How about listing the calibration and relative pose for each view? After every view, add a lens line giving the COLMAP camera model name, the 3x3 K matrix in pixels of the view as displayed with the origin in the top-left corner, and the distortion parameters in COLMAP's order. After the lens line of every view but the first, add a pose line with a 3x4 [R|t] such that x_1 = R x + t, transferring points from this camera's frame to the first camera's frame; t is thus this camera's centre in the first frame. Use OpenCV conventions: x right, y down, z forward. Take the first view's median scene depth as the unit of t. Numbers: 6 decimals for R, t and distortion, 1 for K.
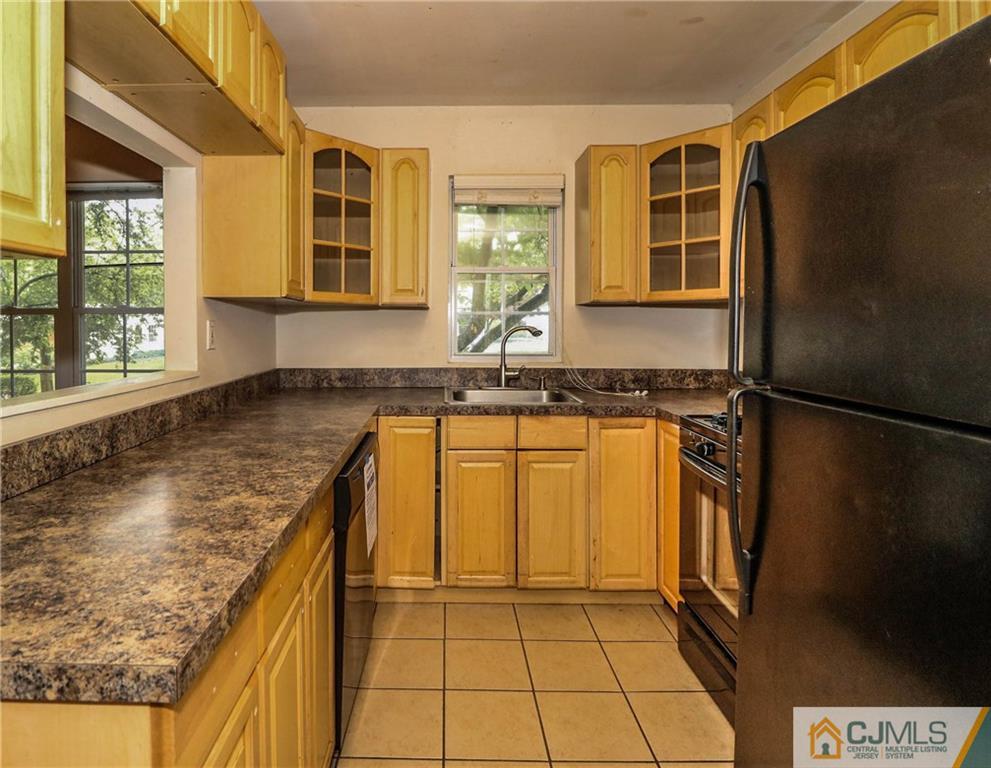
lens RADIAL K [[562.5, 0, 428.3], [0, 562.5, 338.8], [0, 0, 1]] dist [-0.005336, -0.006528]
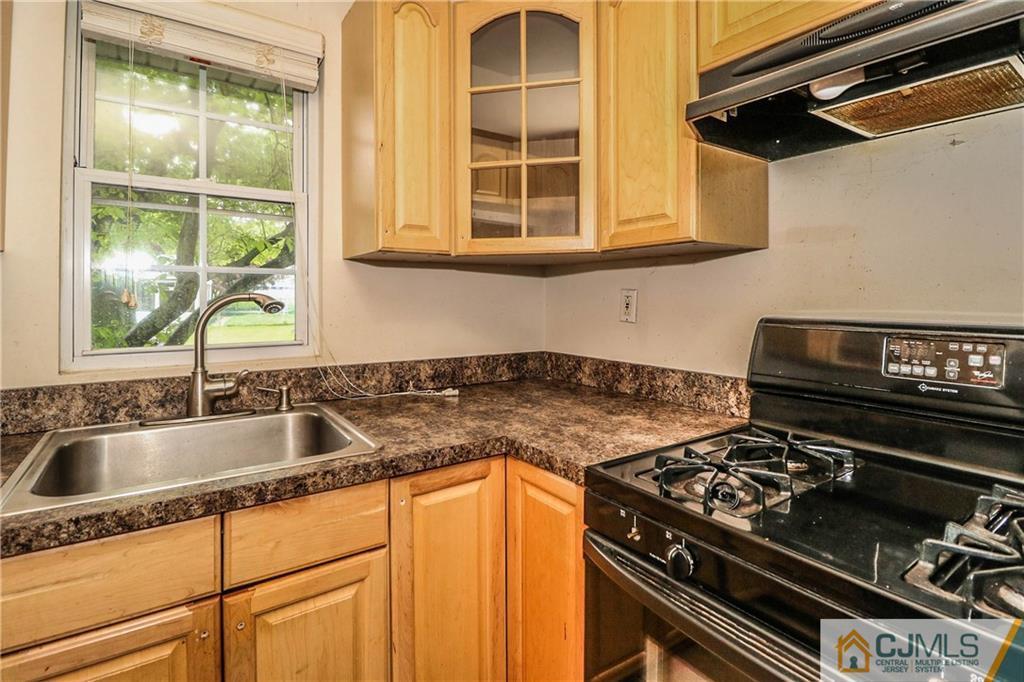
lens RADIAL K [[494.5, 0, 517.0], [0, 494.5, 300.7], [0, 0, 1]] dist [-0.009255, -0.004991]
pose [[0.795355, -0.001107, 0.606143, 0.112268], [0.012221, 0.999824, -0.014210, -0.007537], [-0.606021, 0.018710, 0.795229, 0.584530]]
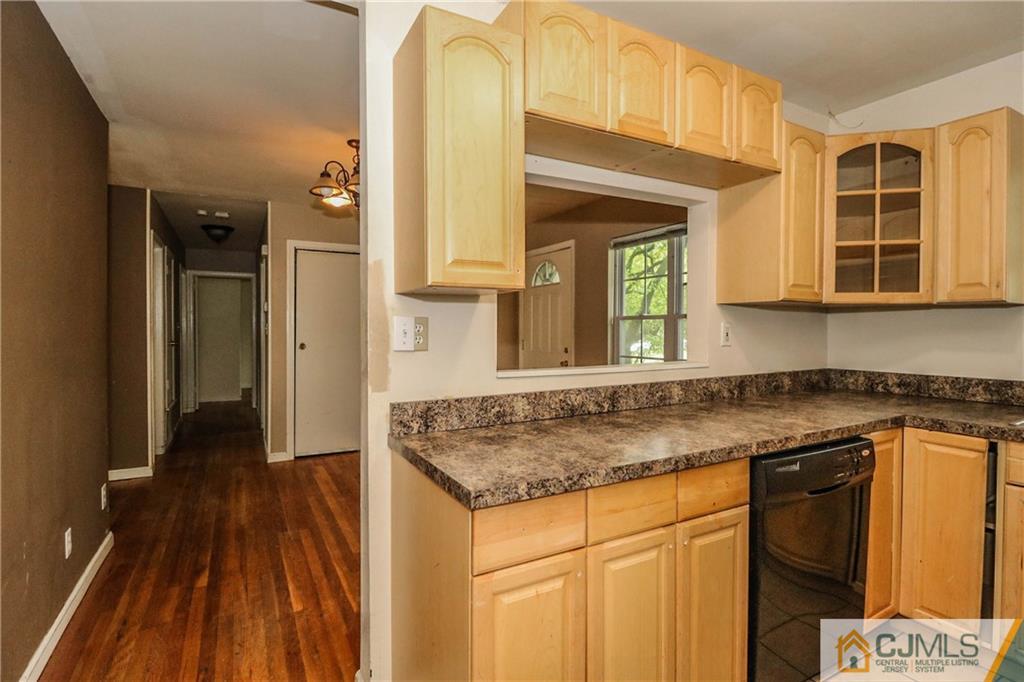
lens RADIAL K [[494.5, 0, 509.3], [0, 494.5, 332.9], [0, 0, 1]] dist [-0.009255, -0.004991]
pose [[0.499861, 0.010516, -0.866042, 0.275696], [-0.022679, 0.999742, -0.000950, 0.001612], [0.865808, 0.020115, 0.499971, 0.049428]]
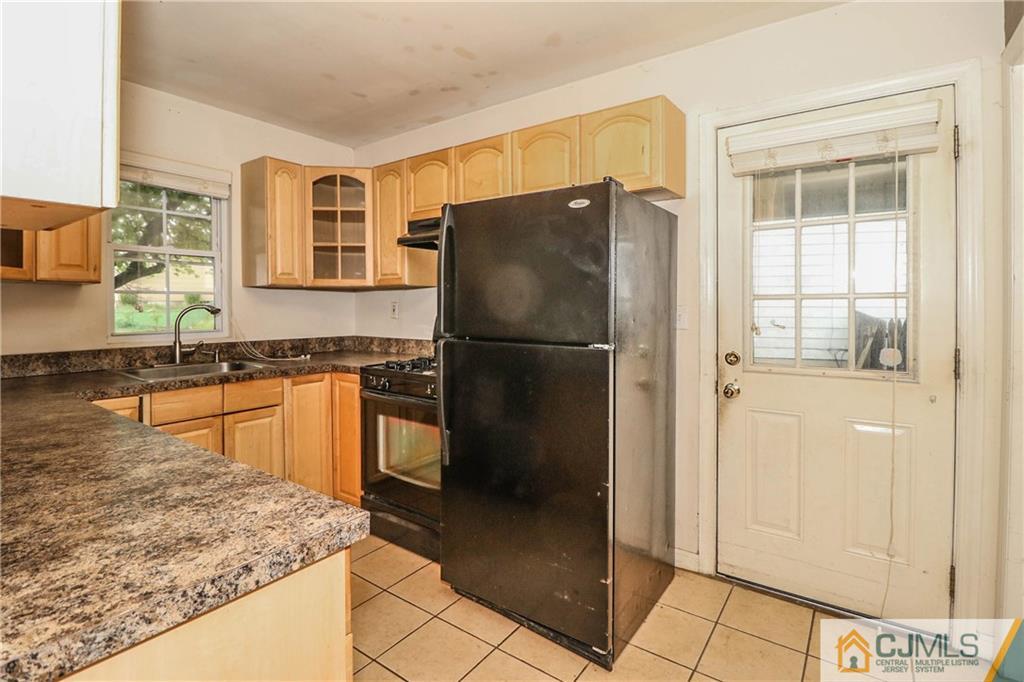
lens RADIAL K [[494.5, 0, 507.1], [0, 494.5, 315.1], [0, 0, 1]] dist [-0.009255, -0.004991]
pose [[0.571181, -0.016011, 0.820668, -0.325105], [0.019032, 0.999799, 0.006259, 0.002580], [-0.820604, 0.012043, 0.571371, -0.035110]]
